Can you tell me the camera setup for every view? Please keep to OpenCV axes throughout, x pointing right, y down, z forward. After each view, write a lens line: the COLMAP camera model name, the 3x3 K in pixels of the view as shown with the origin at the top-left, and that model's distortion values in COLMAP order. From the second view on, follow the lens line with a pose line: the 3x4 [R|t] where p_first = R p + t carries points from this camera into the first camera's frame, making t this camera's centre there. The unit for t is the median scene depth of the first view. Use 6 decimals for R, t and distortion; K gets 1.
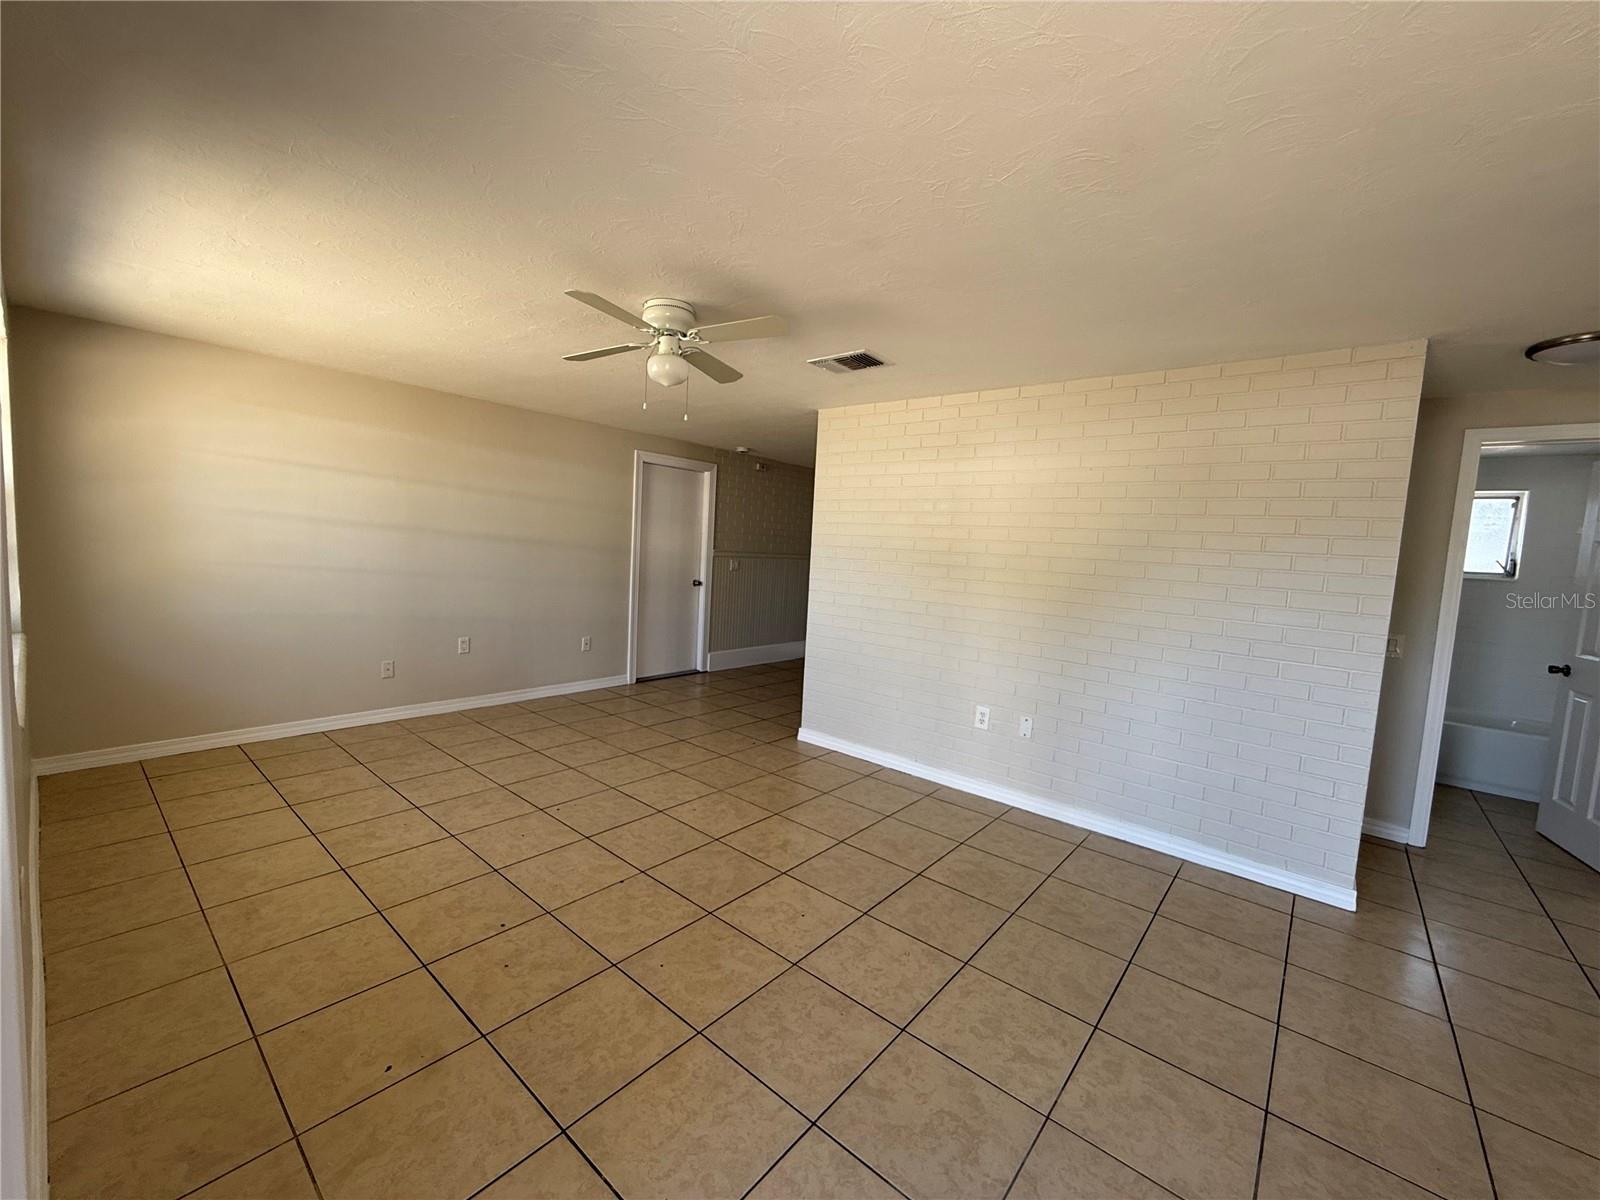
lens RADIAL K [[640.6, 0, 798.3], [0, 640.6, 603.2], [0, 0, 1]] dist [0.000835, 0.000029]
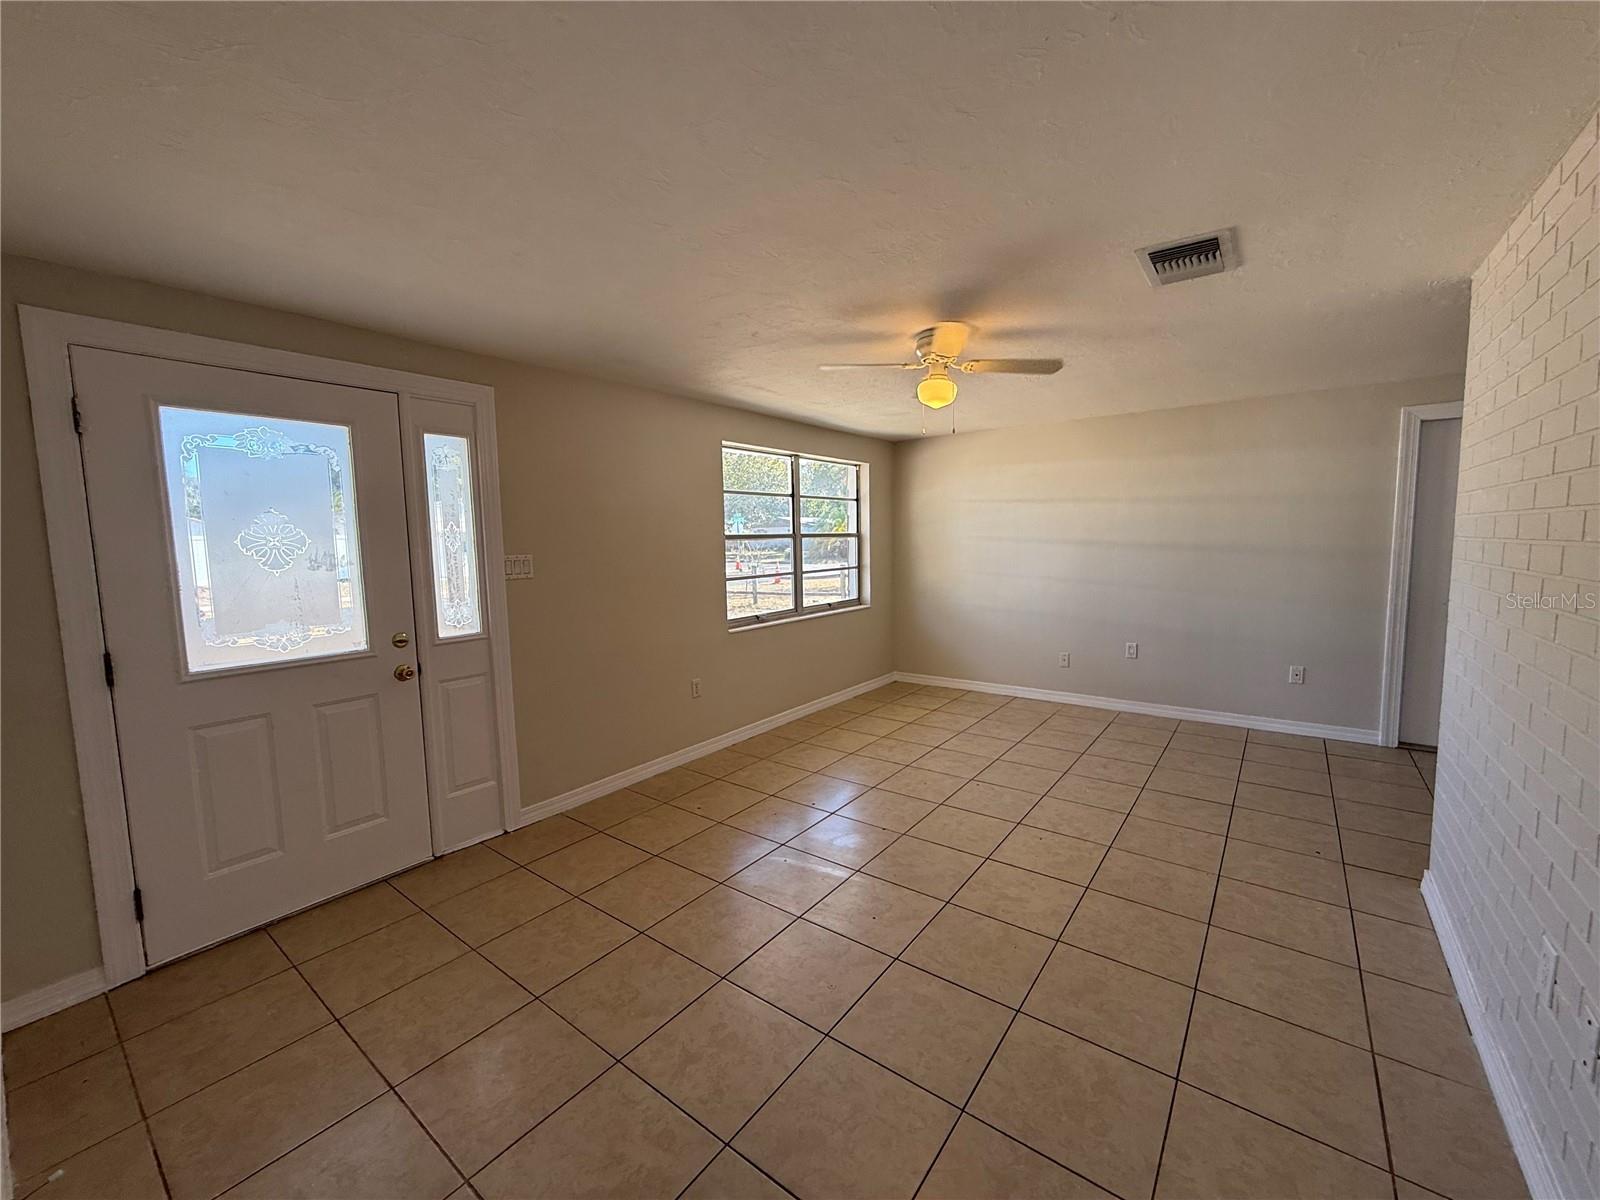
lens RADIAL K [[640.6, 0, 798.3], [0, 640.6, 603.2], [0, 0, 1]] dist [0.000835, 0.000029]
pose [[0.043532, 0.045976, -0.997994, 0.598398], [-0.067533, 0.996791, 0.042975, -0.023599], [0.996767, 0.065527, 0.046498, 0.489647]]
